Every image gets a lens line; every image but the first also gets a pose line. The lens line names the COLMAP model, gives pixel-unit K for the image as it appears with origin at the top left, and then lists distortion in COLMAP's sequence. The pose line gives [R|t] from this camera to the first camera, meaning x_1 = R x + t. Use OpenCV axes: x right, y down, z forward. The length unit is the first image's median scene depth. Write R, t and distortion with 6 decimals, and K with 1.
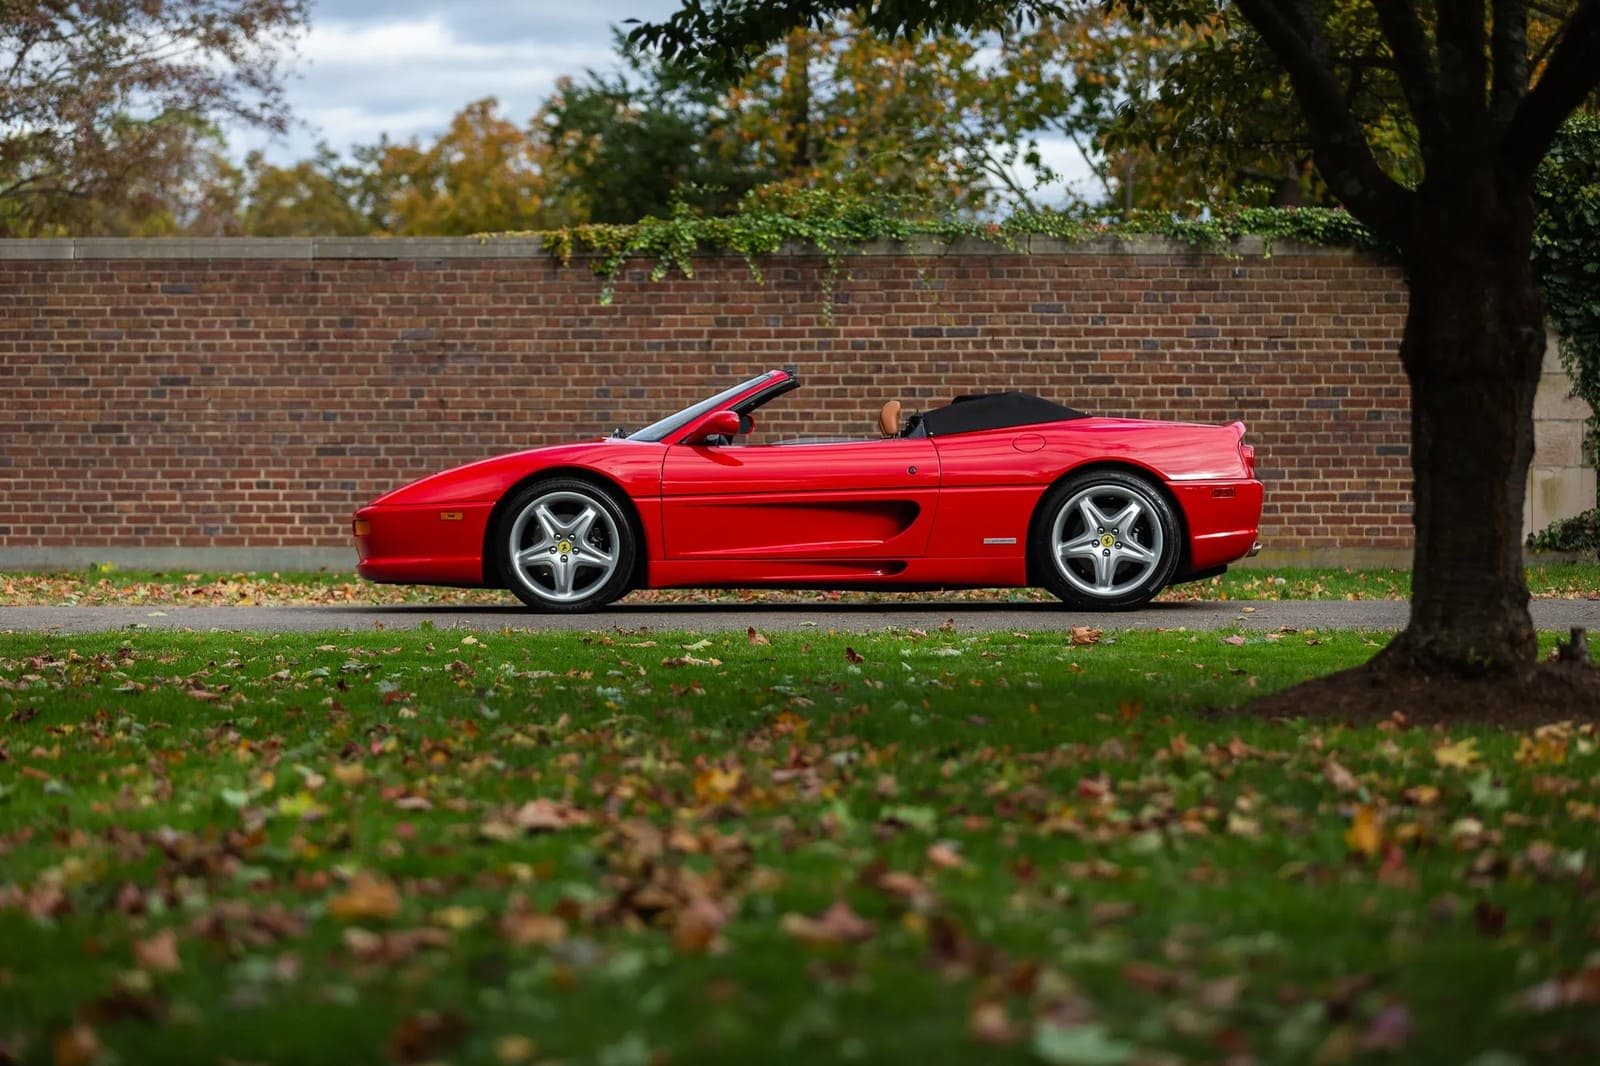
lens RADIAL K [[4769.6, 0, 800.0], [0, 4769.6, 533.0], [0, 0, 1]] dist [0.081785, -0.300855]
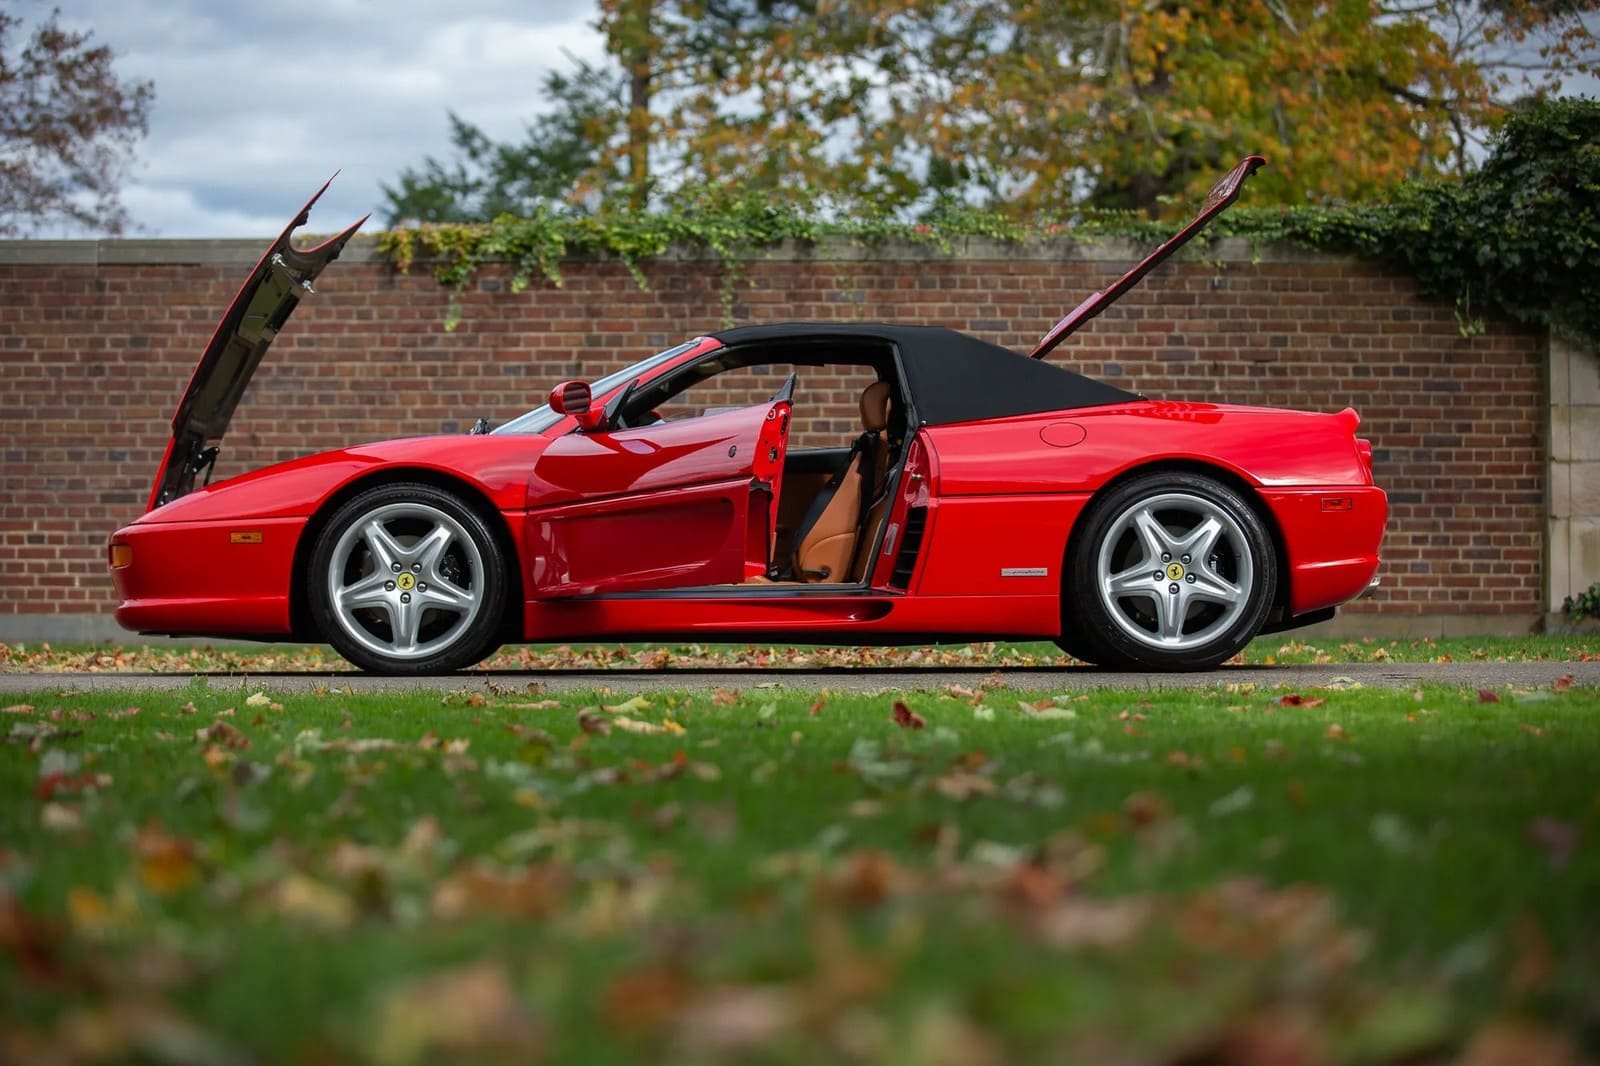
lens RADIAL K [[4213.8, 0, 800.0], [0, 4213.8, 533.0], [0, 0, 1]] dist [-0.135081, -0.060076]
pose [[0.998928, 0.000717, 0.046290, -0.014563], [0.000646, 0.999567, -0.029426, 0.010279], [-0.046291, 0.029425, 0.998495, 0.273624]]
